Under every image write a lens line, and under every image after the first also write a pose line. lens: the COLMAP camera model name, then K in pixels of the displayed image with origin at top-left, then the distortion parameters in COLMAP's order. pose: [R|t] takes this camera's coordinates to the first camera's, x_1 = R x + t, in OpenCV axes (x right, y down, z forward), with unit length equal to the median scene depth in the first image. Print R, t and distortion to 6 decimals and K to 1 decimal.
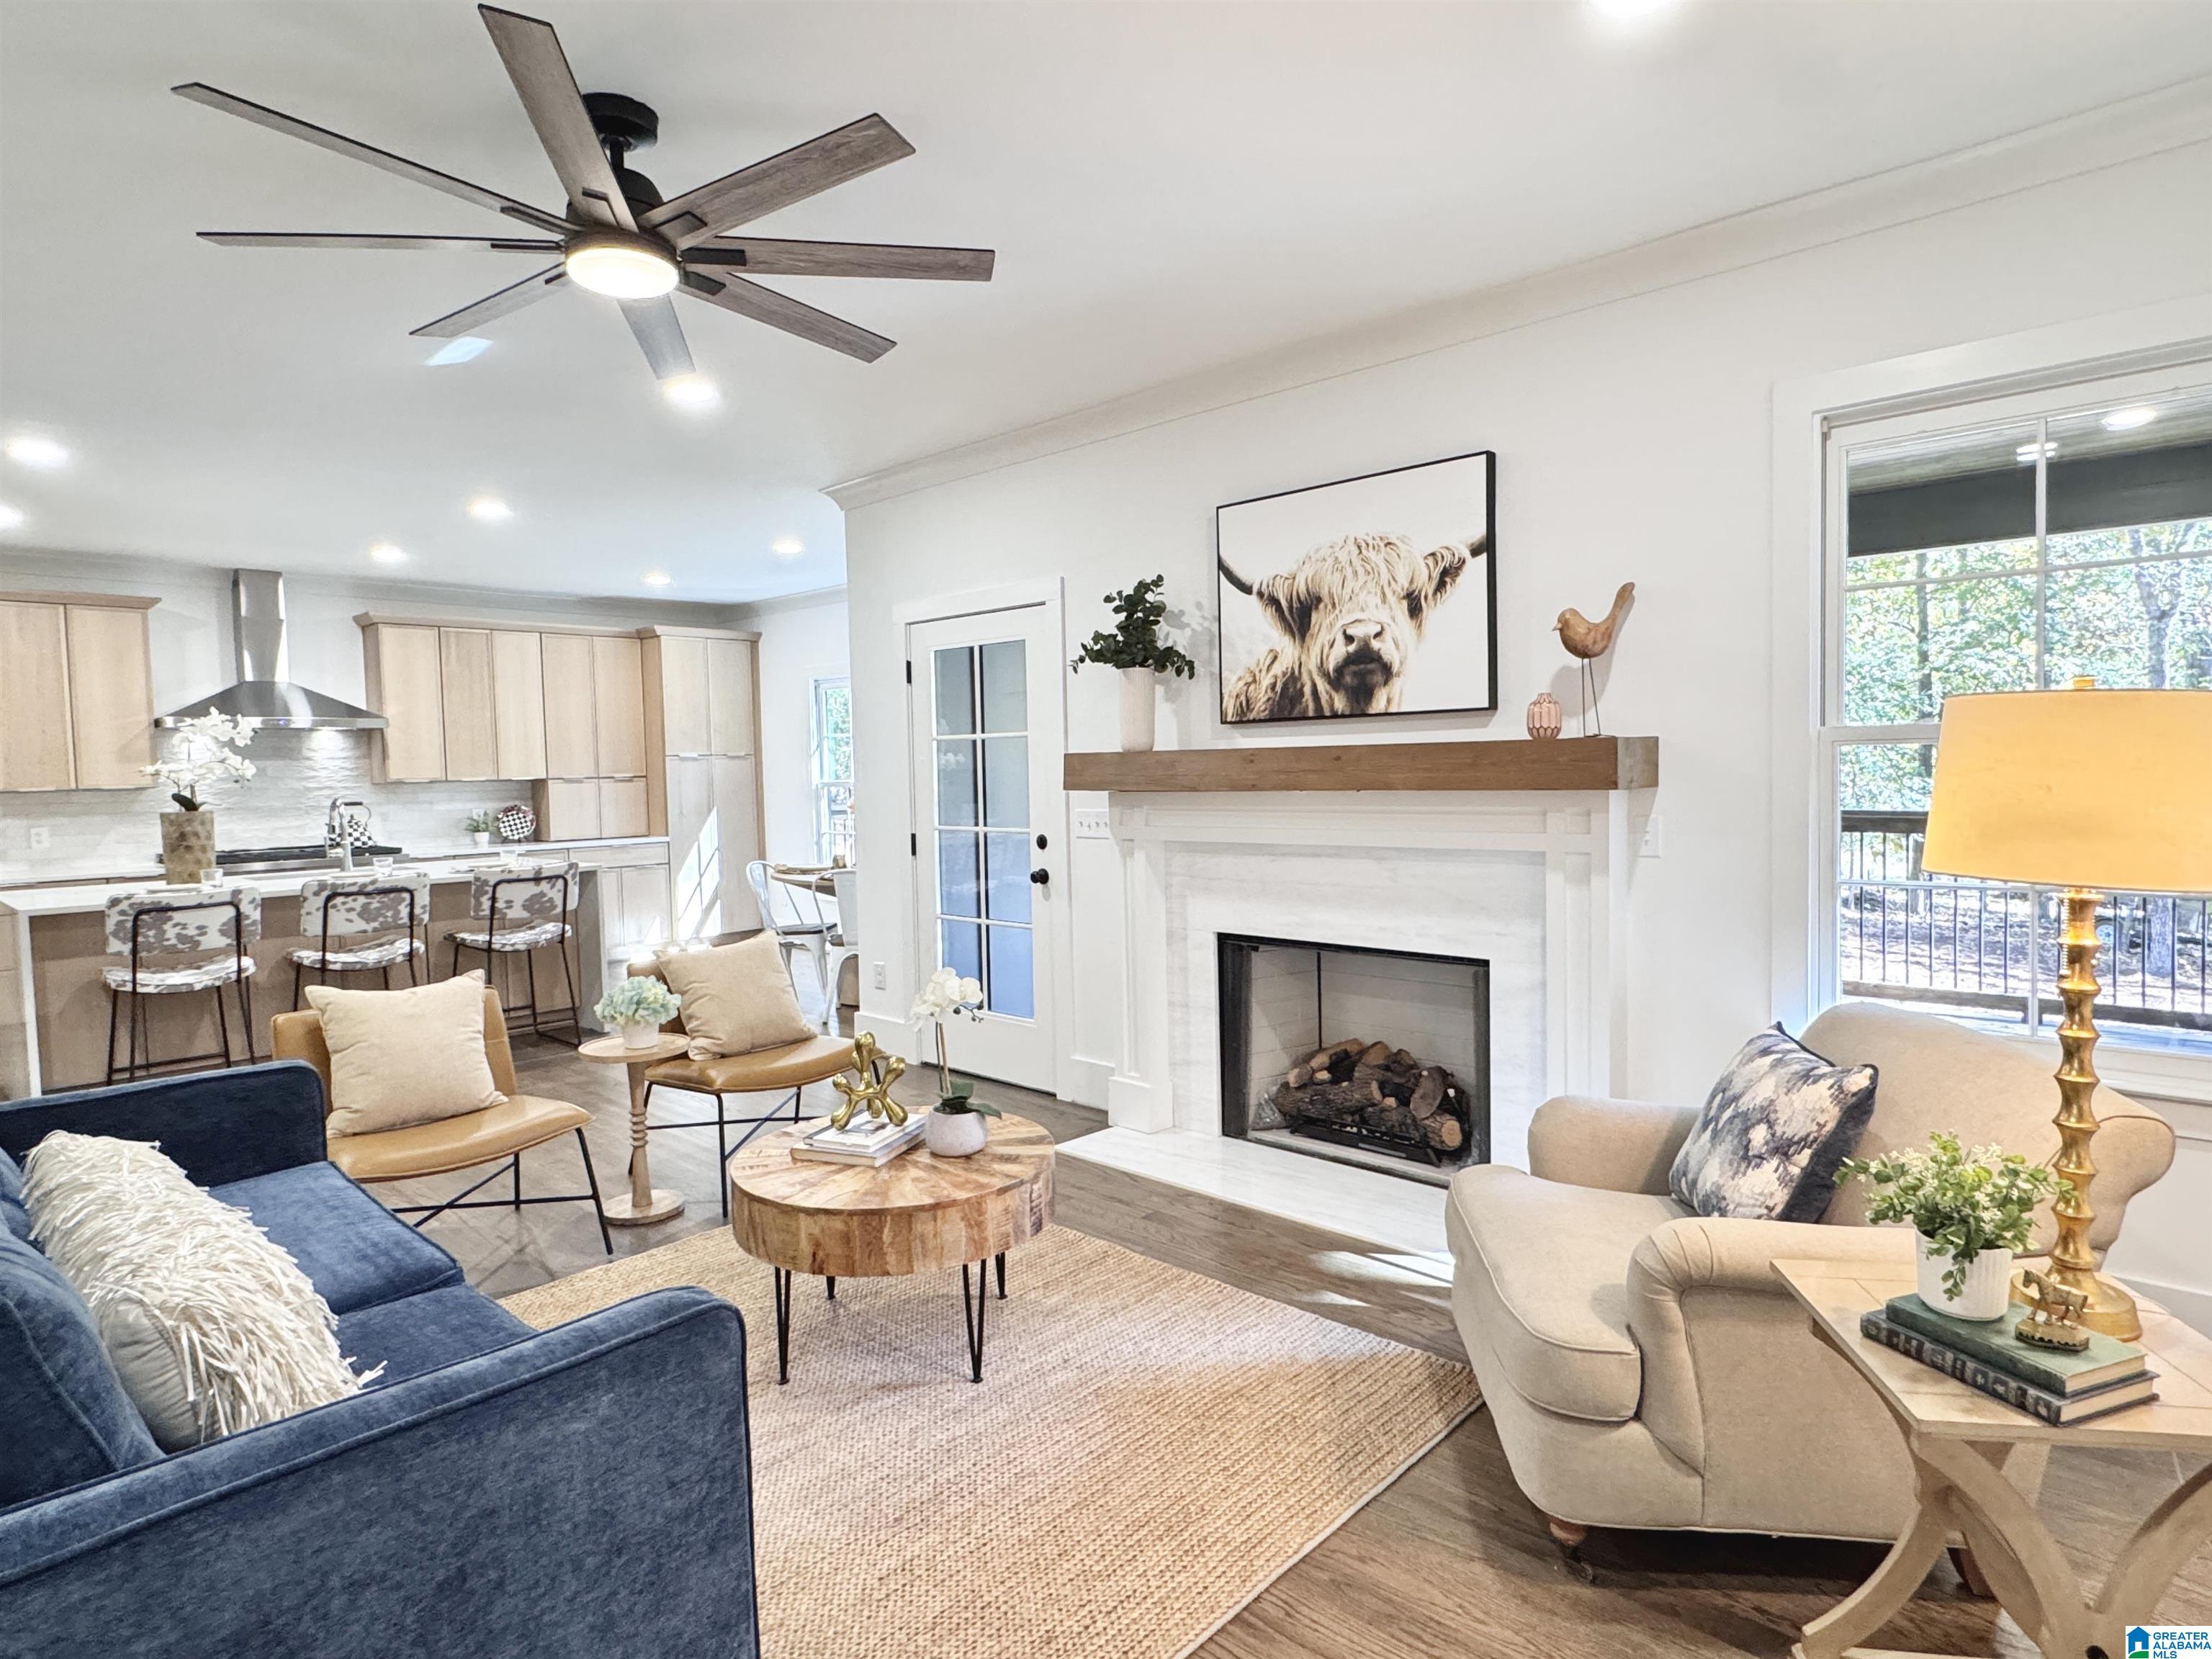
lens RADIAL K [[1193.3, 0, 1106.0], [0, 1193.3, 829.5], [0, 0, 1]] dist [0.005418, 0.000675]
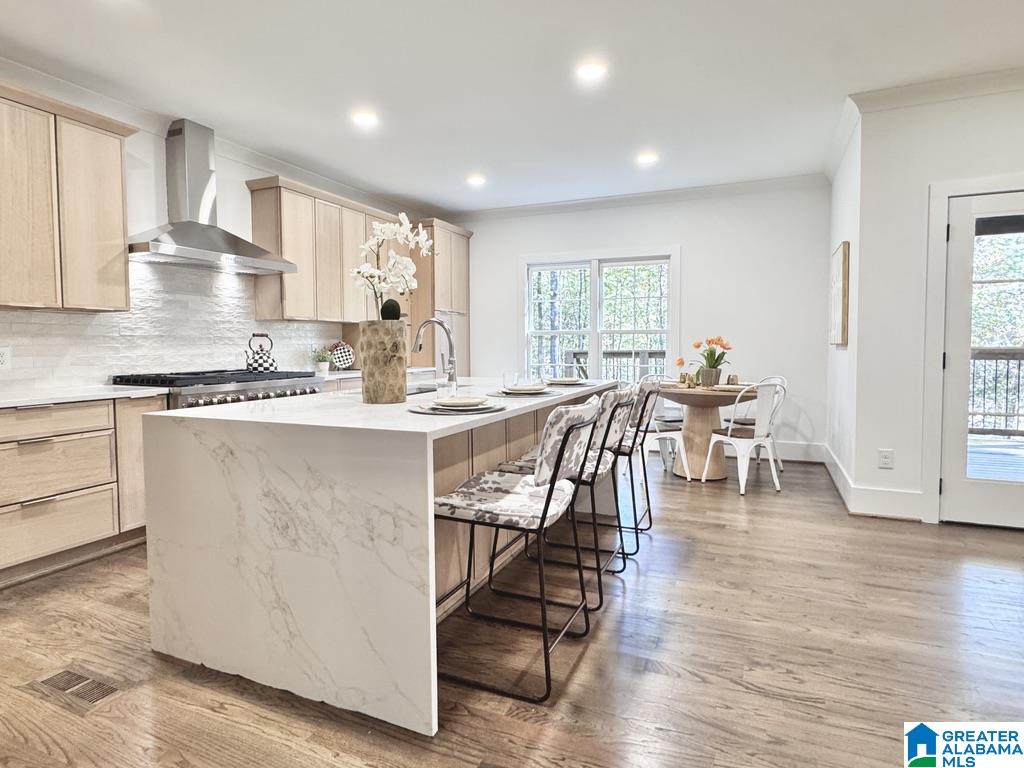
lens RADIAL K [[560.2, 0, 511.8], [0, 560.2, 370.0], [0, 0, 1]] dist [0.002164, 0.000729]
pose [[0.944811, 0.001243, 0.327613, -0.569184], [0.002798, 0.999926, -0.011864, 0.020096], [-0.327603, 0.012126, 0.944738, 0.386990]]
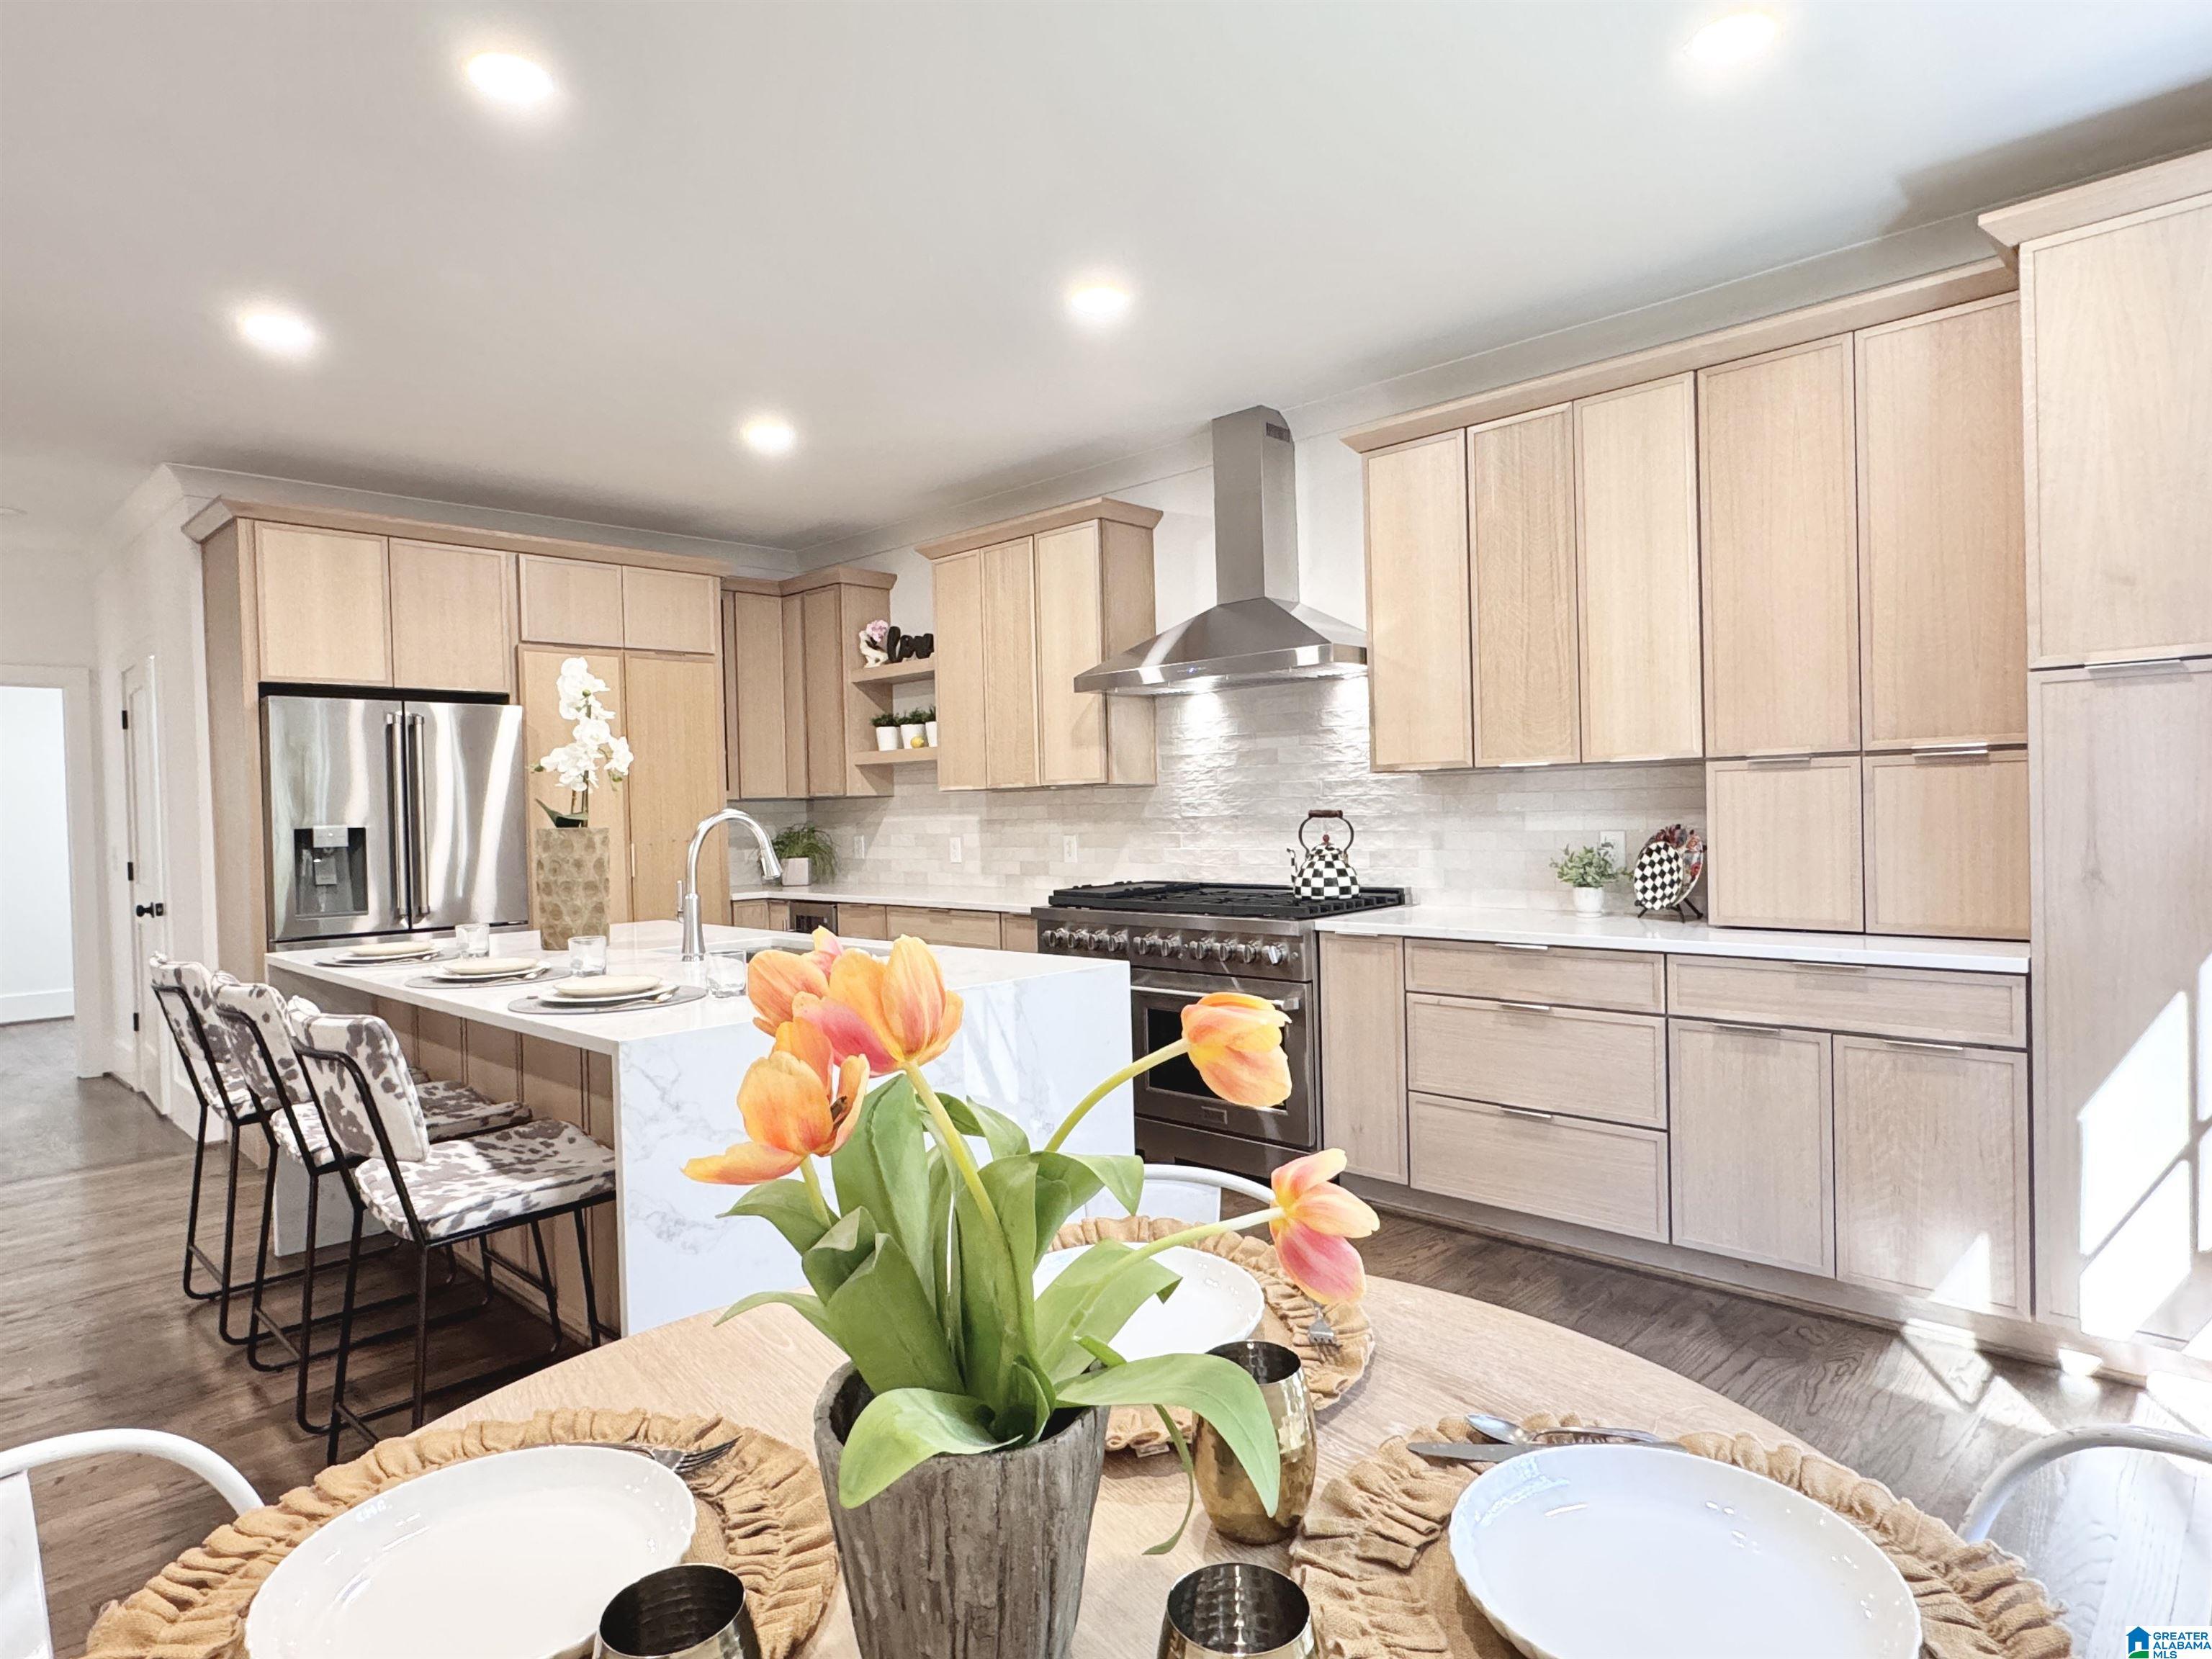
lens RADIAL K [[1272.8, 0, 1106.0], [0, 1272.8, 829.5], [0, 0, 1]] dist [0.001457, 0.000254]
pose [[-0.017369, 0.042062, -0.998964, -0.070749], [-0.029885, 0.998646, 0.042569, -0.035024], [0.999402, 0.030594, -0.016089, 0.899758]]
